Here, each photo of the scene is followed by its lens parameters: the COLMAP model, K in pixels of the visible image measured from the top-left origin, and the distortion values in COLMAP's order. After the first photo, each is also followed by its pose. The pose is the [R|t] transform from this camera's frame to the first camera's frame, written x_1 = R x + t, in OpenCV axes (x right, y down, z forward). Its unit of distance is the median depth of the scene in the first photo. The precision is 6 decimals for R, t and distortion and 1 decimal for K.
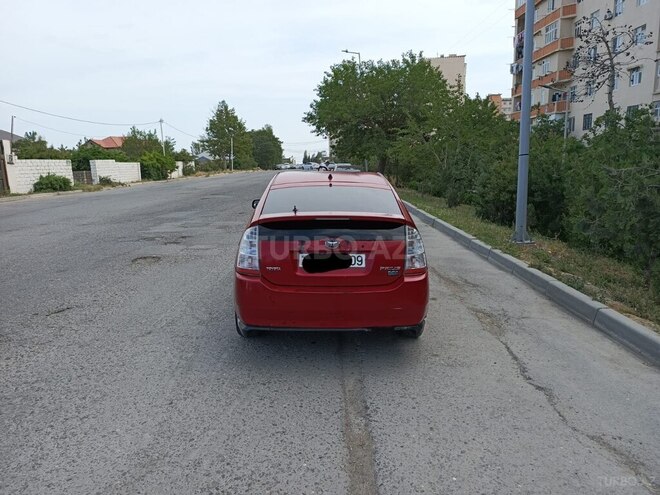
lens RADIAL K [[468.9, 0, 327.6], [0, 468.9, 252.5], [0, 0, 1]] dist [0.011437, -0.005193]
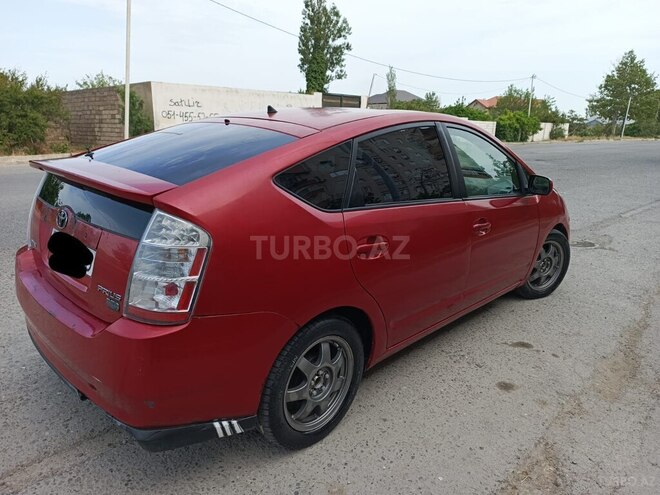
lens RADIAL K [[471.6, 0, 327.7], [0, 471.6, 253.1], [0, 0, 1]] dist [0.002928, -0.001880]
pose [[0.712509, 0.218947, -0.666628, 0.063806], [-0.167735, 0.975672, 0.141170, -0.011618], [0.681319, 0.011231, 0.731901, 0.085450]]
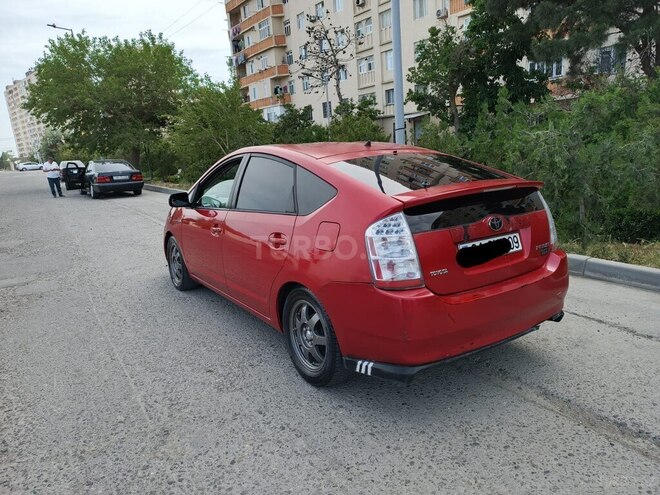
lens RADIAL K [[468.9, 0, 327.6], [0, 468.9, 252.5], [0, 0, 1]] dist [0.011437, -0.005193]
pose [[0.835514, -0.154701, 0.527241, -0.063538], [0.148680, 0.987404, 0.054109, -0.005651], [-0.528971, 0.033181, 0.847991, 0.054867]]
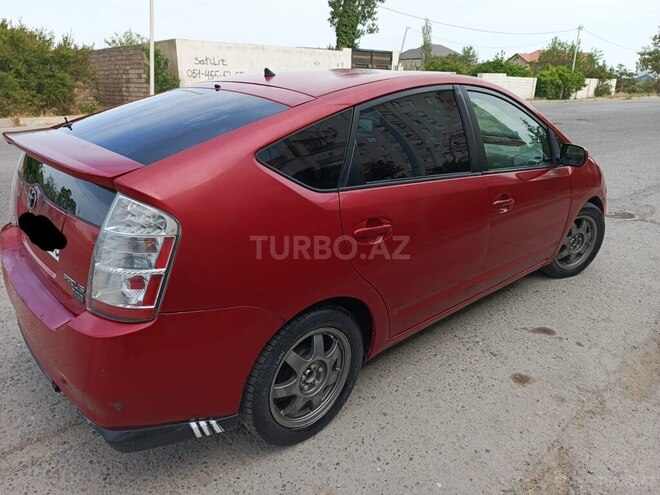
lens RADIAL K [[471.6, 0, 327.7], [0, 471.6, 253.1], [0, 0, 1]] dist [0.002928, -0.001880]
pose [[0.666558, 0.283351, -0.689502, 0.062050], [-0.168264, 0.958261, 0.231133, -0.014126], [0.726215, -0.038045, 0.686414, 0.092958]]
